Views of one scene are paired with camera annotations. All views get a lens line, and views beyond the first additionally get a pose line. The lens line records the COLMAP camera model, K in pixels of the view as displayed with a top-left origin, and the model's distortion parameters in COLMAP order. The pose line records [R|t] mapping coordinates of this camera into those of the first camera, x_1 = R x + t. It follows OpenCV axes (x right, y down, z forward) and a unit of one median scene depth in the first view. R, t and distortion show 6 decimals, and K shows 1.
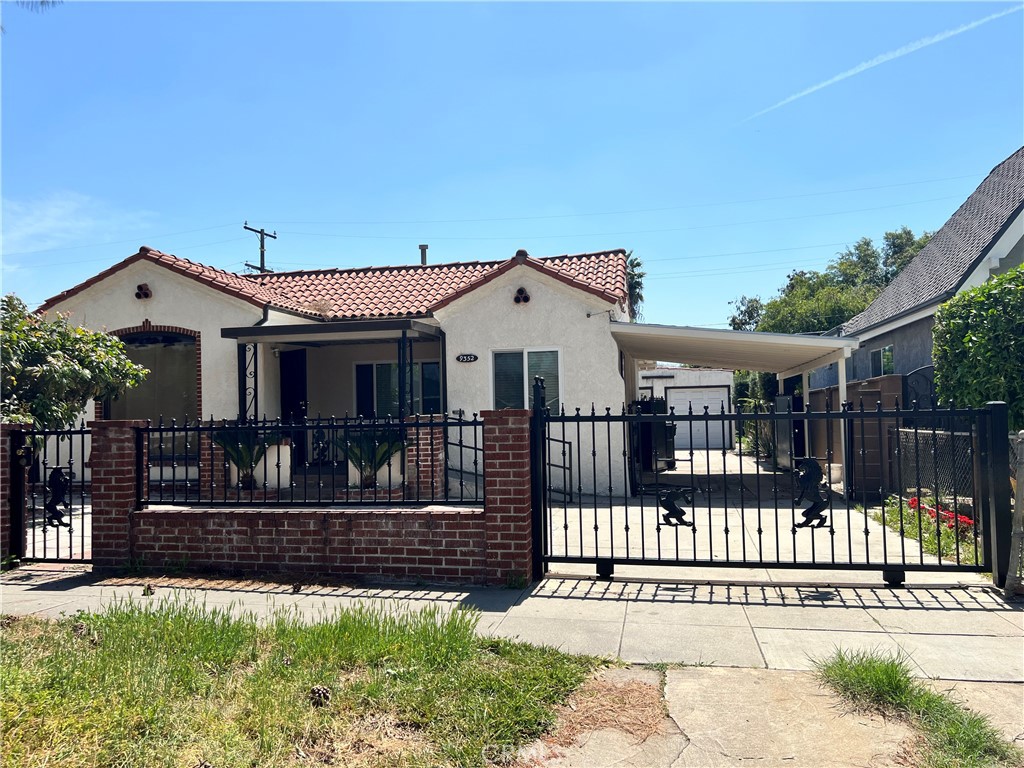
lens RADIAL K [[777.6, 0, 509.4], [0, 777.6, 395.2], [0, 0, 1]] dist [0.069091, -0.080607]
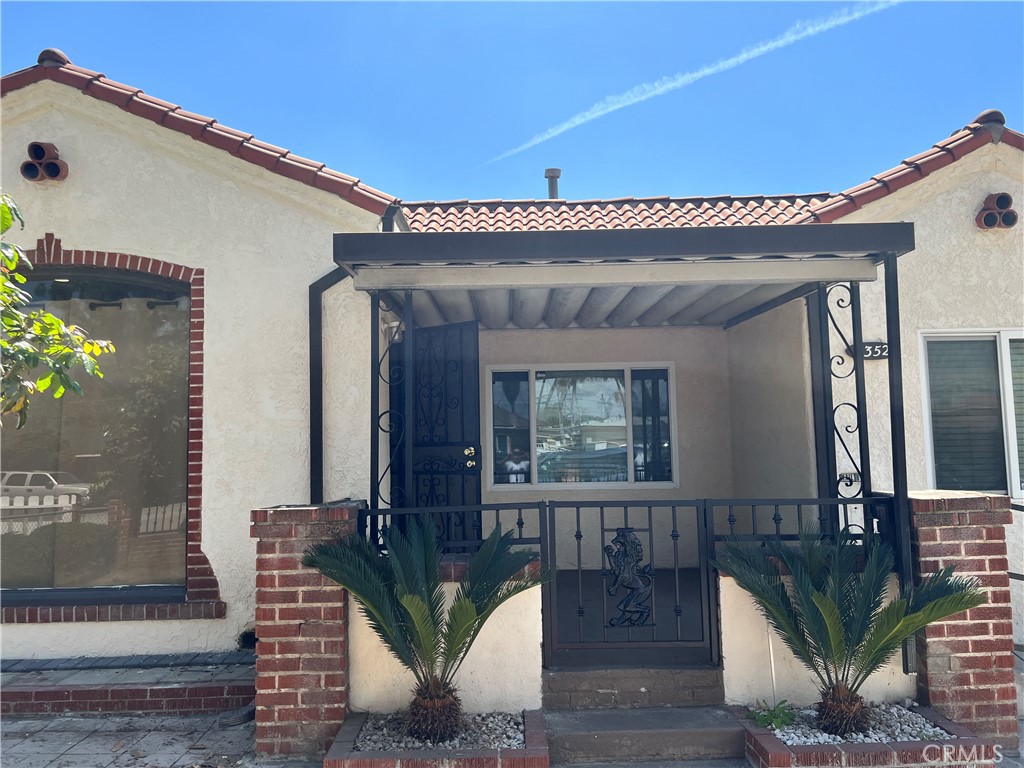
lens RADIAL K [[777.6, 0, 514.7], [0, 777.6, 391.3], [0, 0, 1]] dist [0.069091, -0.080607]
pose [[0.978990, 0.018664, 0.203053, -0.319391], [-0.007872, 0.998519, -0.053829, -0.000242], [-0.203757, 0.051099, 0.977687, 0.586168]]
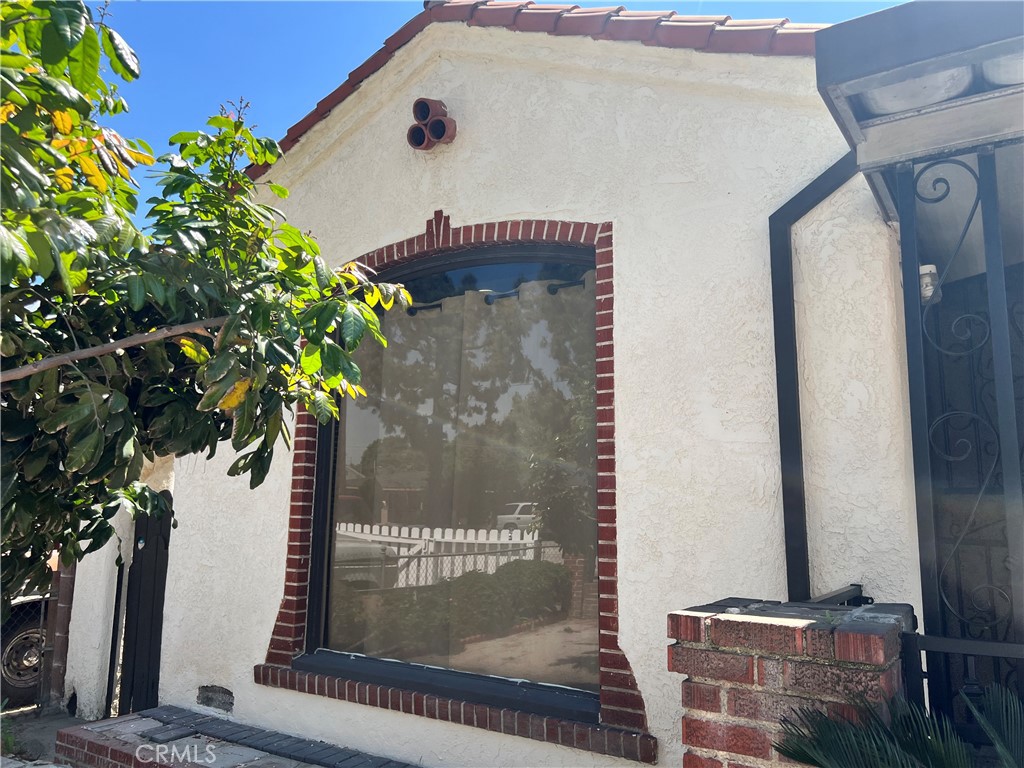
lens RADIAL K [[777.6, 0, 517.8], [0, 777.6, 378.9], [0, 0, 1]] dist [0.069091, -0.080607]
pose [[0.932043, -0.024633, -0.361509, -0.327925], [-0.017252, 0.993538, -0.112179, 0.002638], [0.361936, 0.110792, 0.925596, 0.745684]]
